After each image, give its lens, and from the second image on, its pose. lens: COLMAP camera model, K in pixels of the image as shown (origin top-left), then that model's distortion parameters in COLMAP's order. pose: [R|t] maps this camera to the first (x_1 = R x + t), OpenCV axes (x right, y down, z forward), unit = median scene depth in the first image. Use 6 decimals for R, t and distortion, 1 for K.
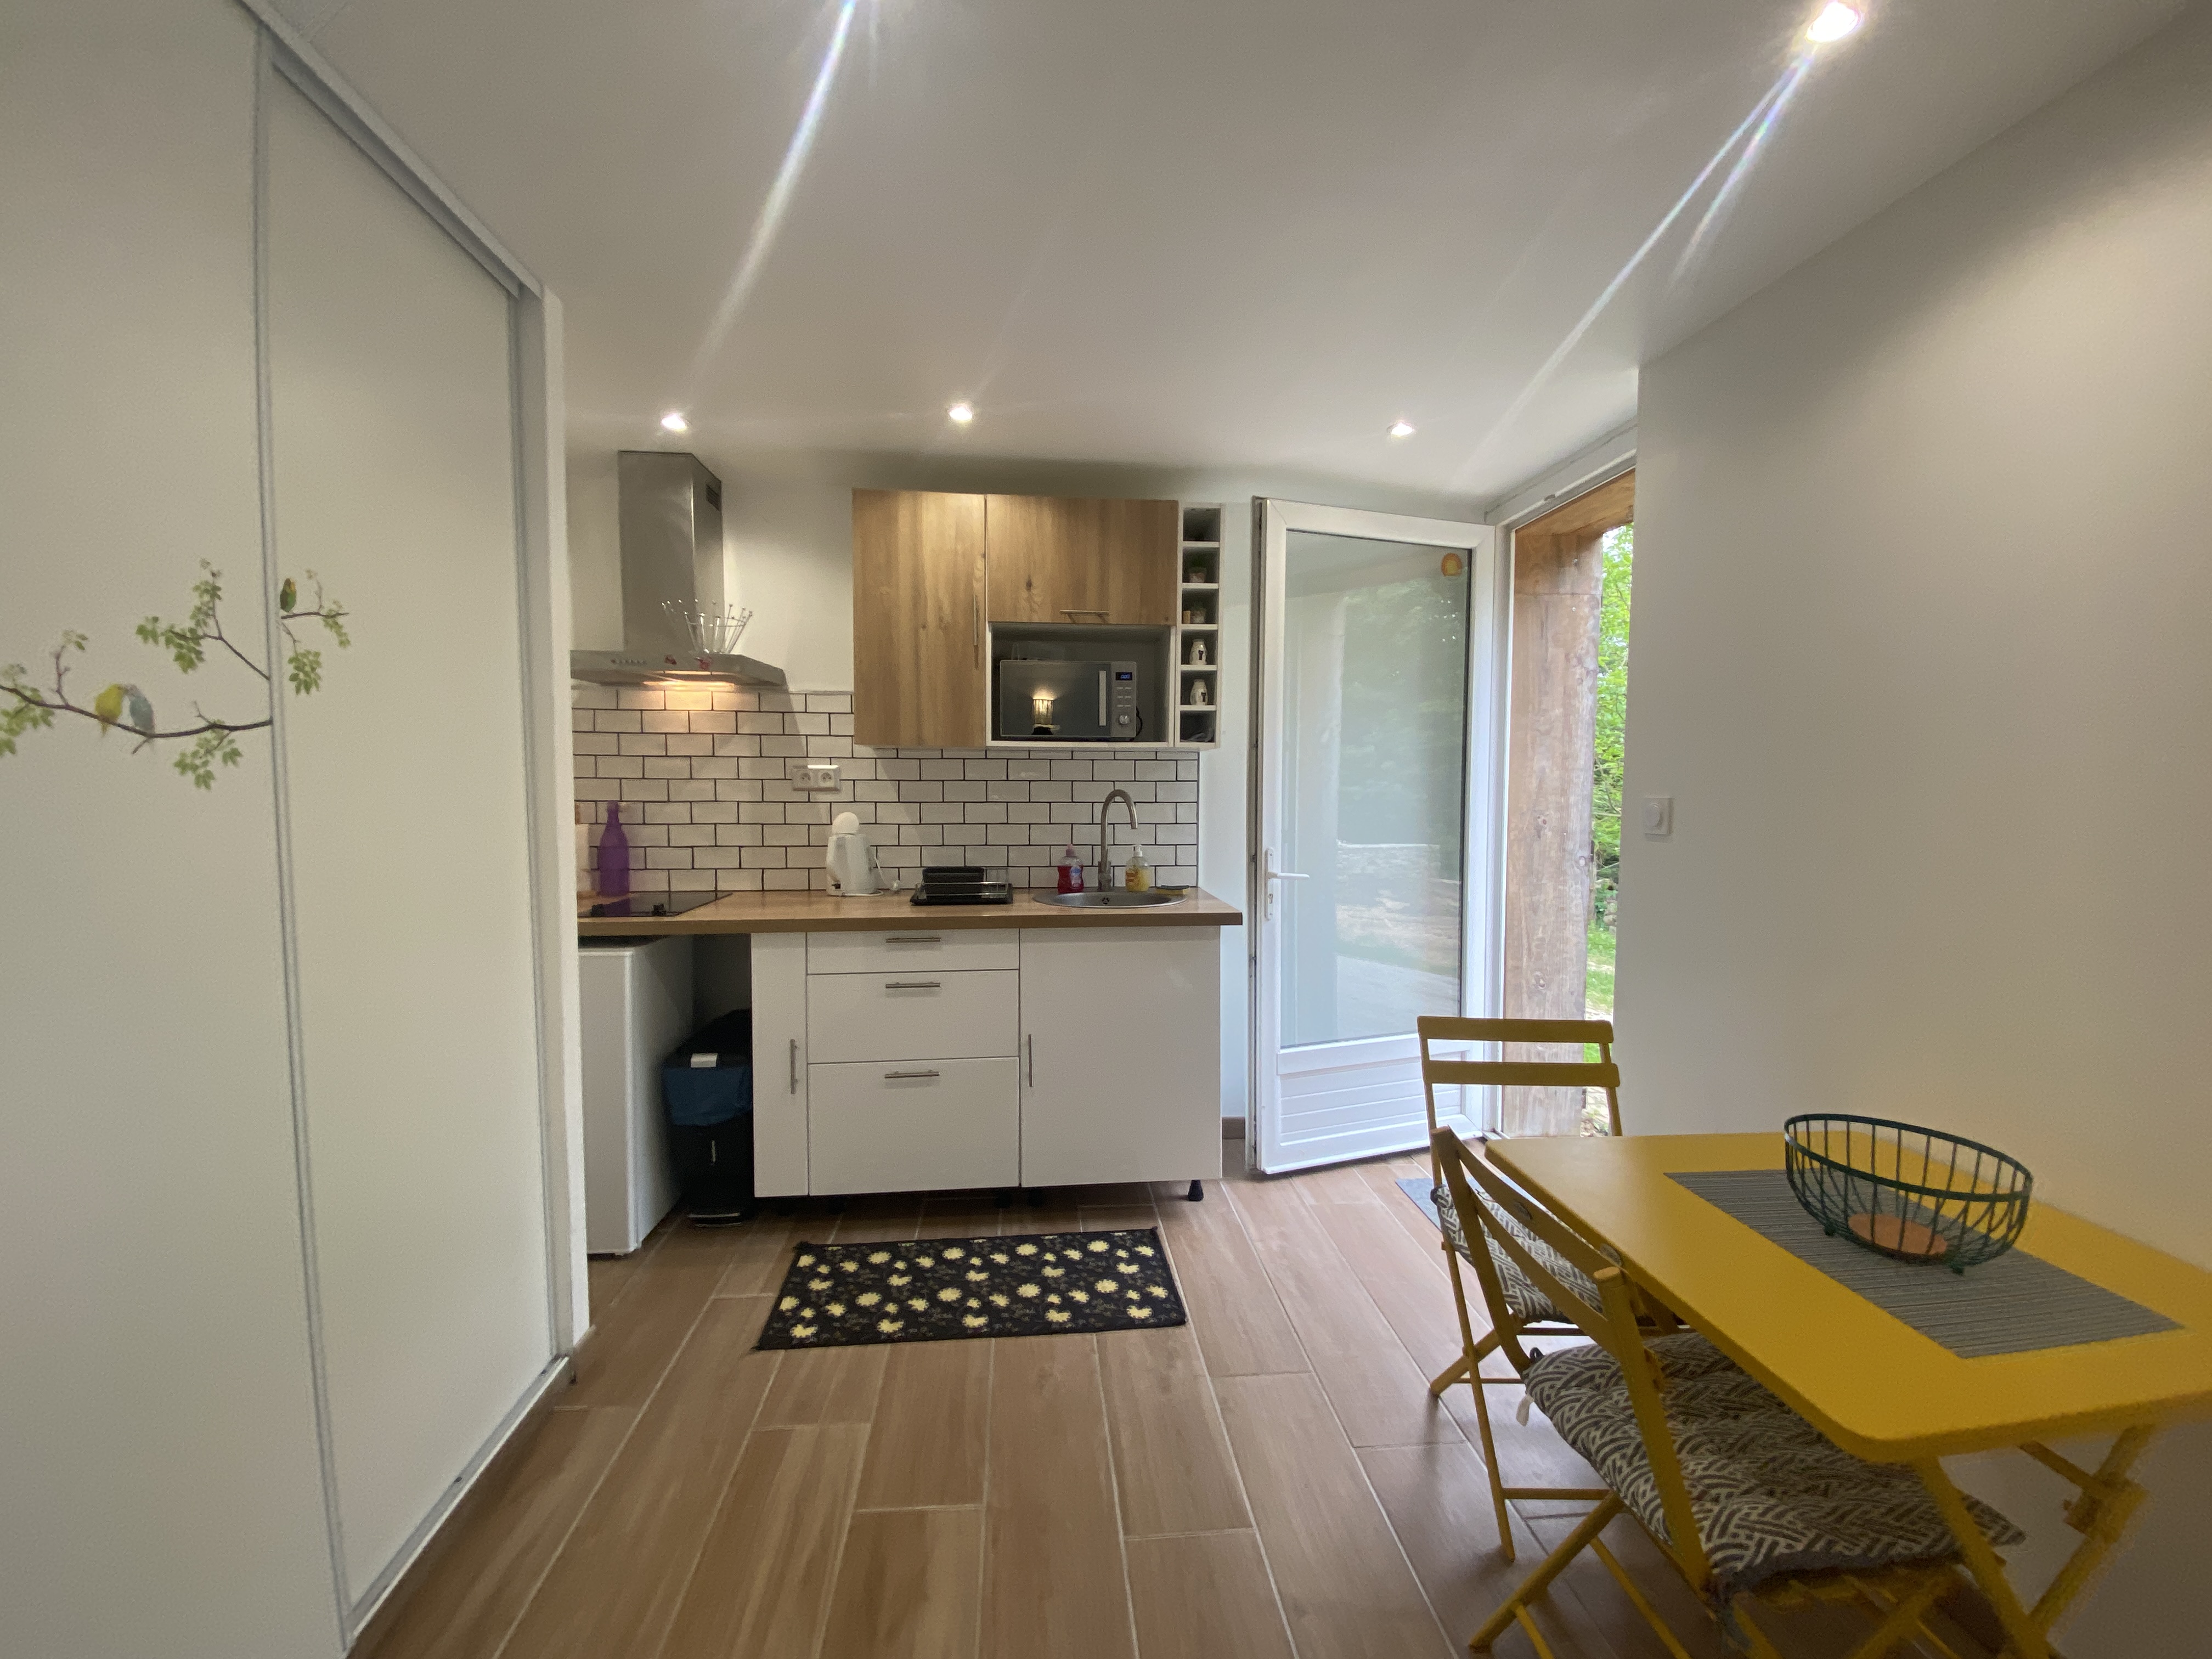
lens RADIAL K [[885.0, 0, 1099.8], [0, 885.0, 833.7], [0, 0, 1]] dist [0.010145, -0.016062]
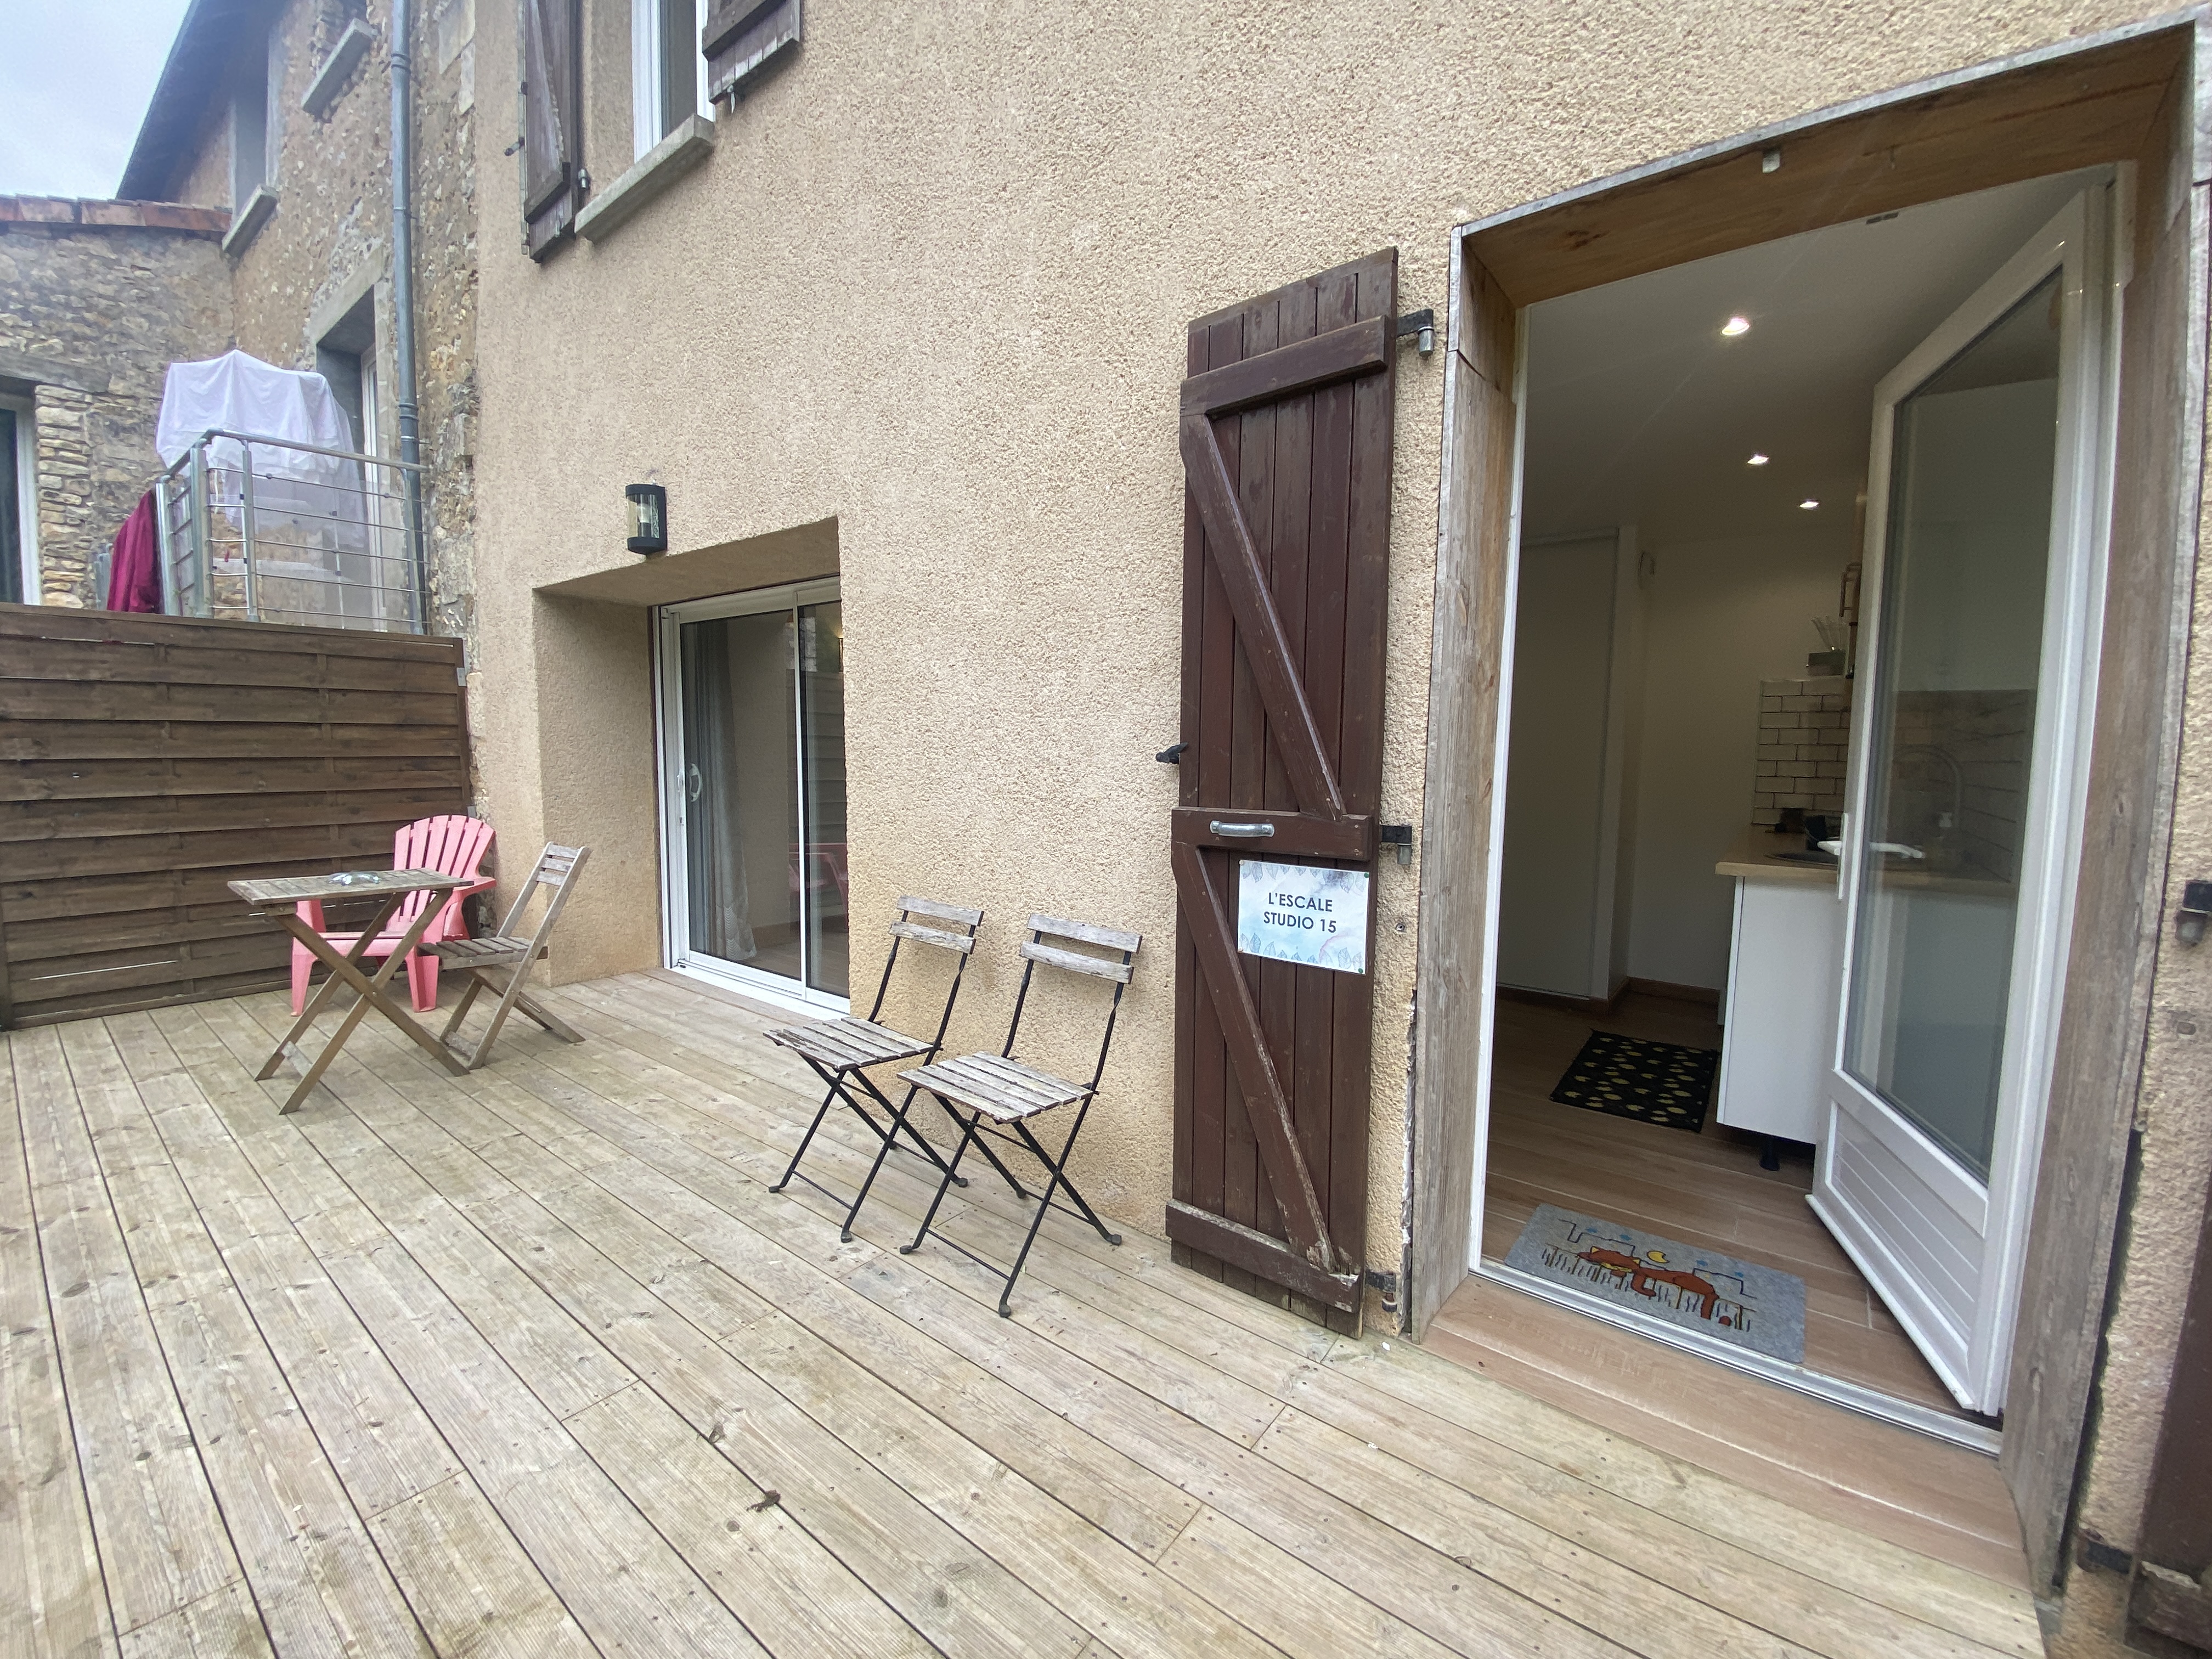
lens RADIAL K [[885.0, 0, 1099.8], [0, 885.0, 833.7], [0, 0, 1]] dist [0.010145, -0.016062]
pose [[-0.682613, 0.059711, -0.728337, 1.313071], [-0.053711, 0.989861, 0.131491, -0.042163], [0.728804, 0.128877, -0.672485, 1.081901]]
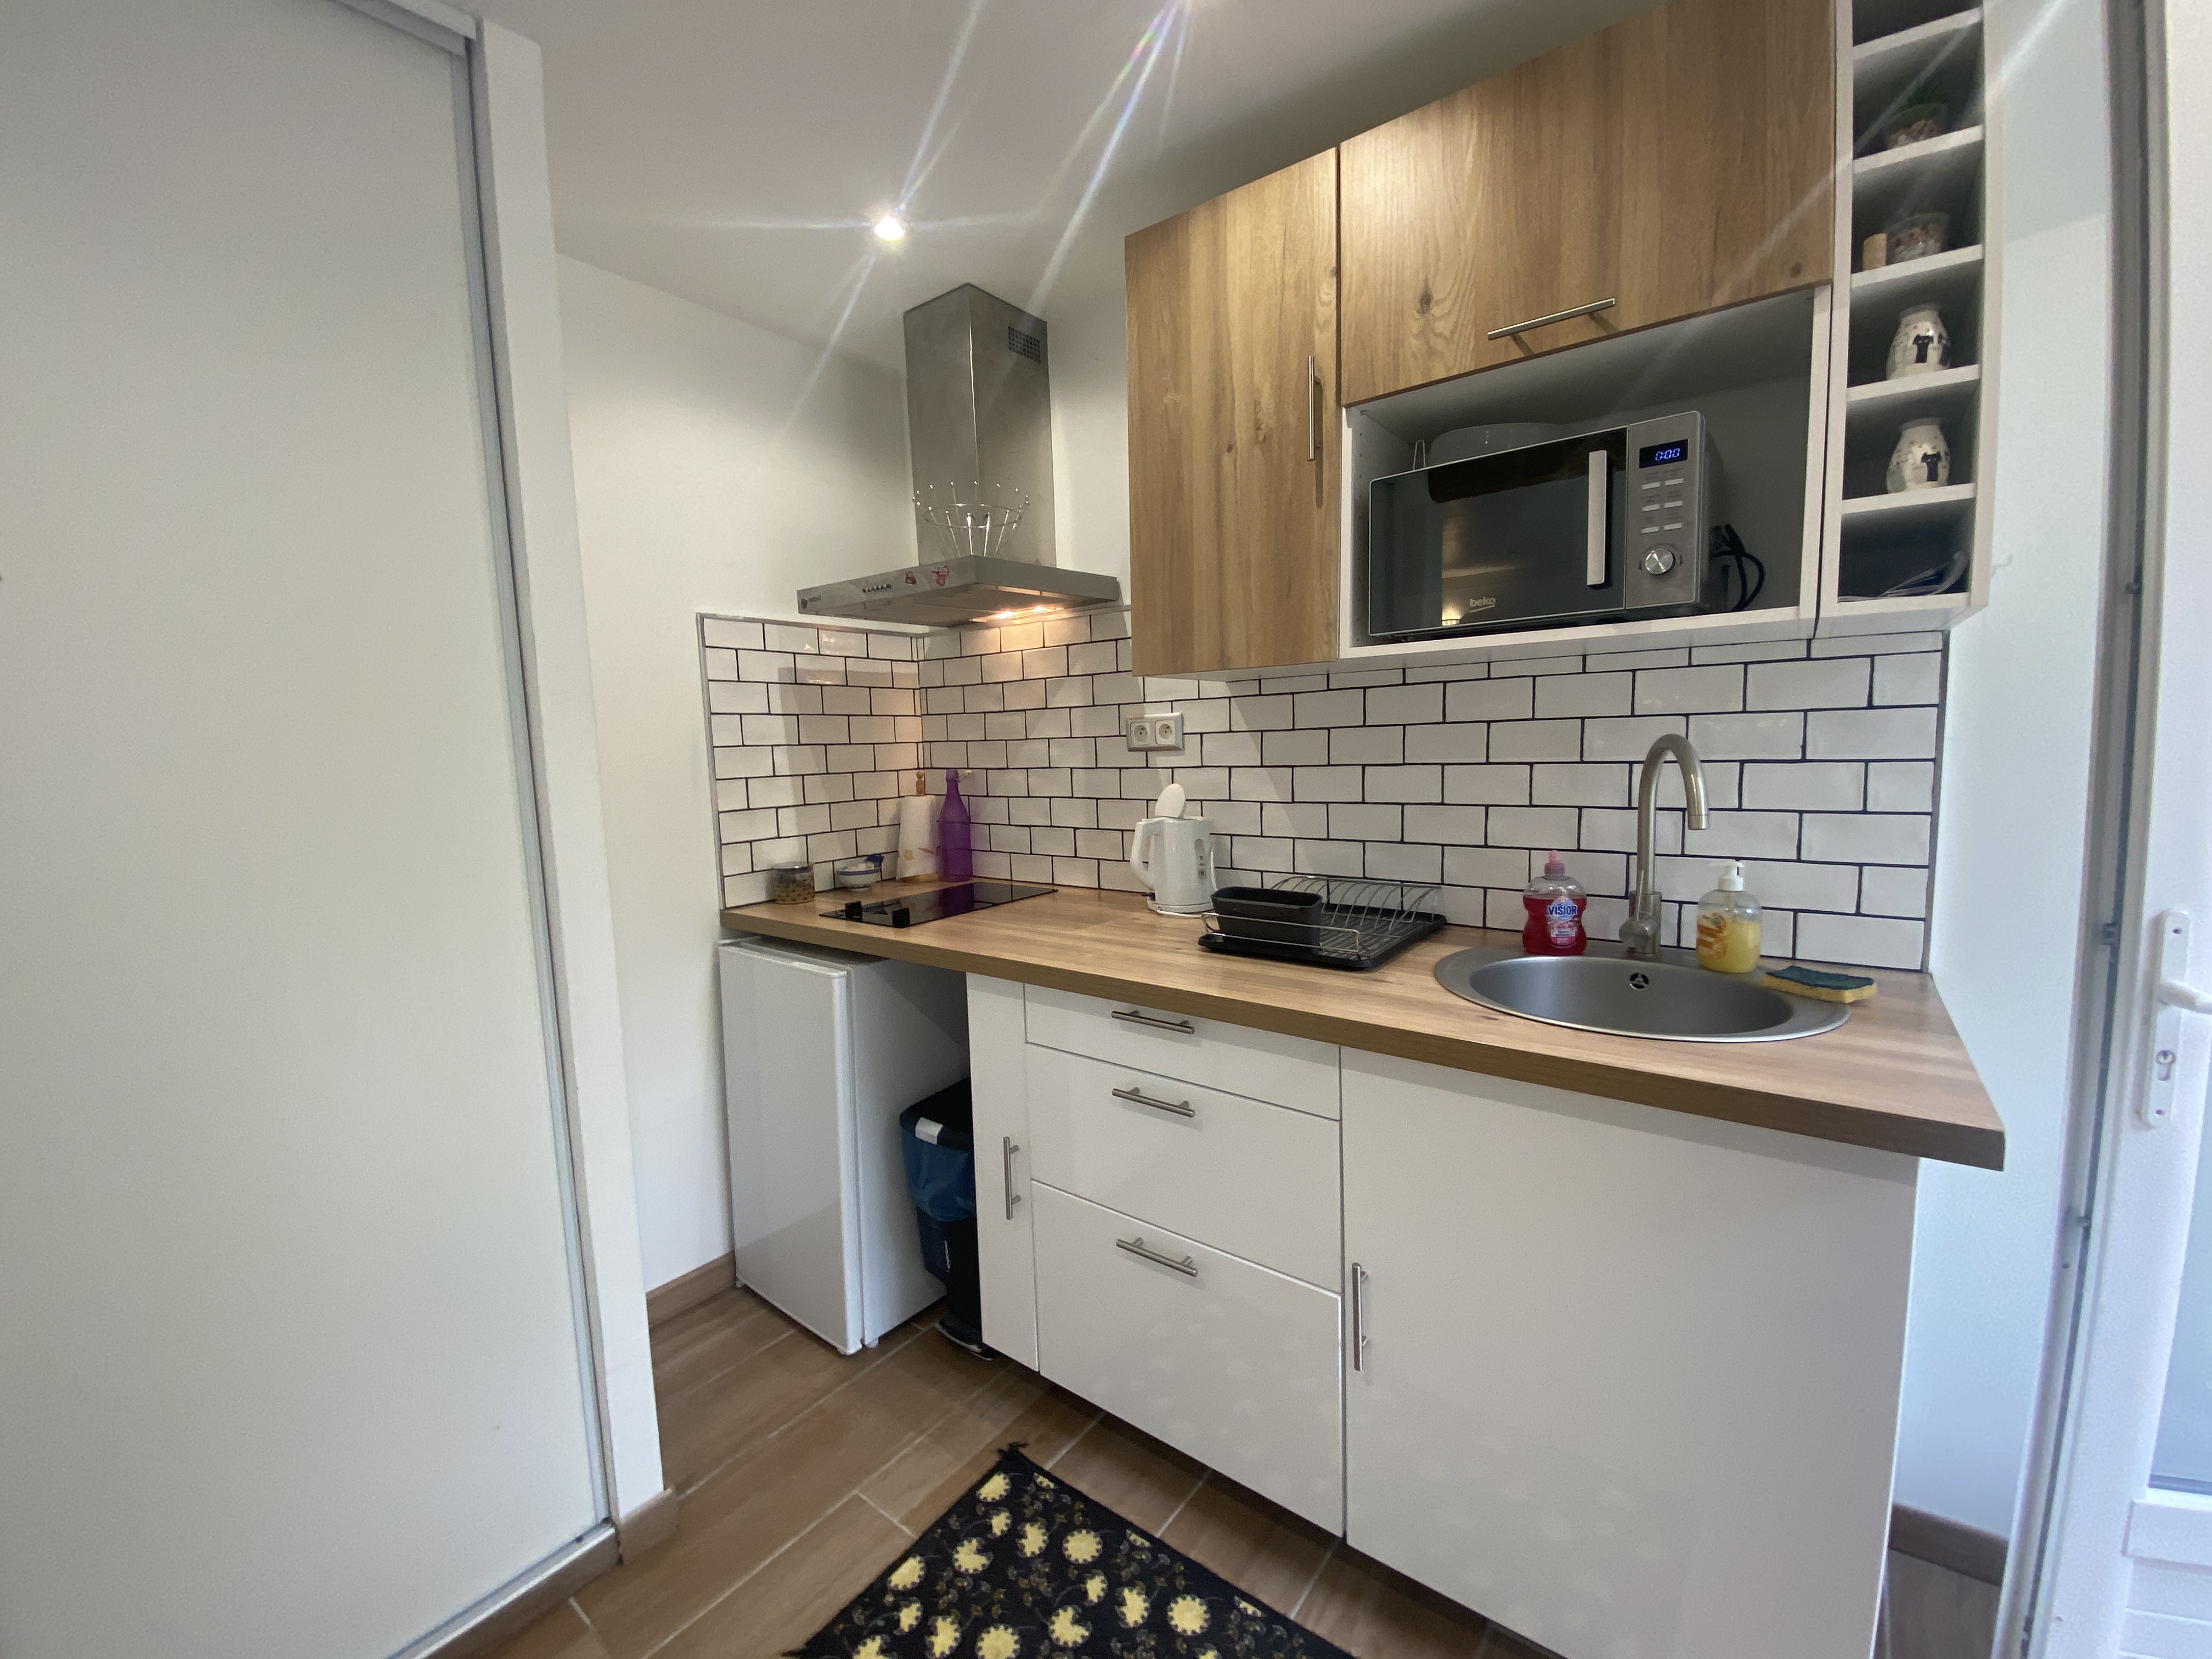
lens RADIAL K [[885.0, 0, 1099.8], [0, 885.0, 833.7], [0, 0, 1]] dist [0.010145, -0.016062]
pose [[0.730576, 0.043271, -0.681459, 0.123801], [-0.007163, 0.998421, 0.055718, -0.024903], [0.682793, -0.035825, 0.729733, 0.524401]]
